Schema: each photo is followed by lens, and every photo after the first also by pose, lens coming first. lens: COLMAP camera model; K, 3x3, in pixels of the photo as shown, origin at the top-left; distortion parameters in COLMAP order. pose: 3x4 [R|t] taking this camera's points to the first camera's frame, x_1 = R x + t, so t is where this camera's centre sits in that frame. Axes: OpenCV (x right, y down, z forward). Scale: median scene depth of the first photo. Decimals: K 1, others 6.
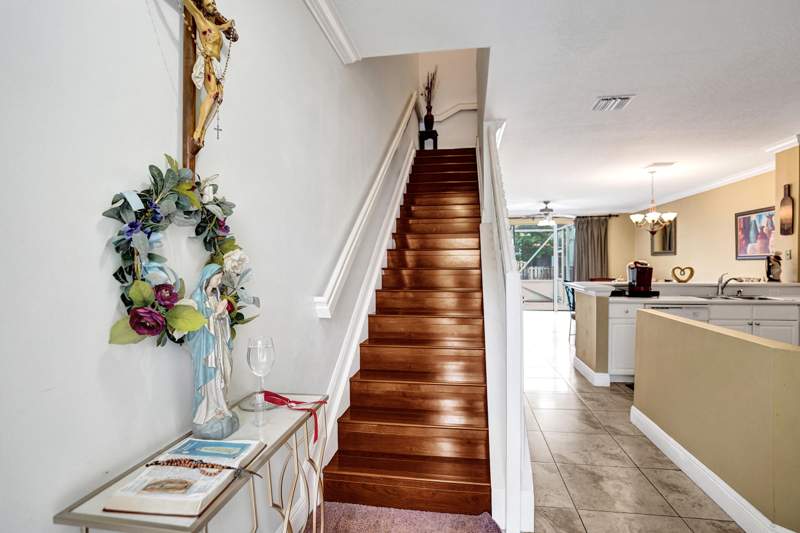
lens RADIAL K [[436.5, 0, 400.0], [0, 436.5, 266.5], [0, 0, 1]] dist [-0.001978, 0.018413]
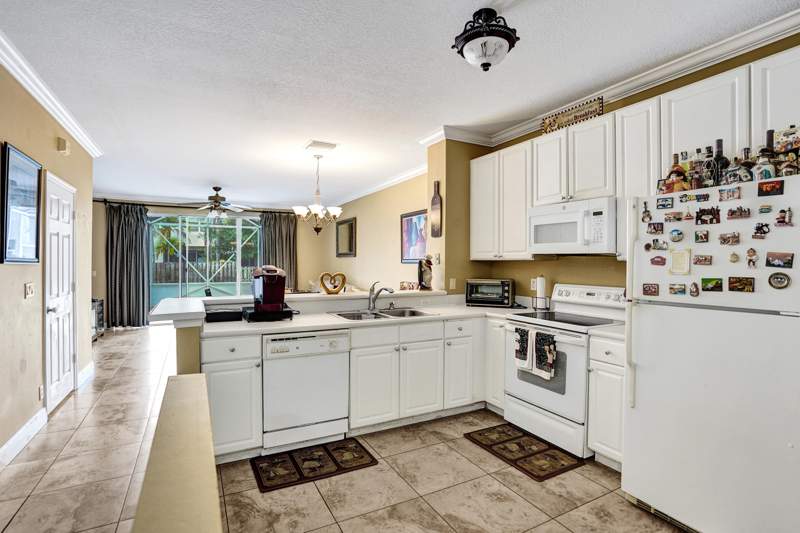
lens RADIAL K [[420.5, 0, 400.0], [0, 420.5, 266.5], [0, 0, 1]] dist [-0.039753, 0.000328]
pose [[0.820425, 0.000812, 0.571754, 0.325497], [-0.002424, 0.999995, 0.002058, -0.012740], [-0.571749, -0.003075, 0.820423, 0.337612]]
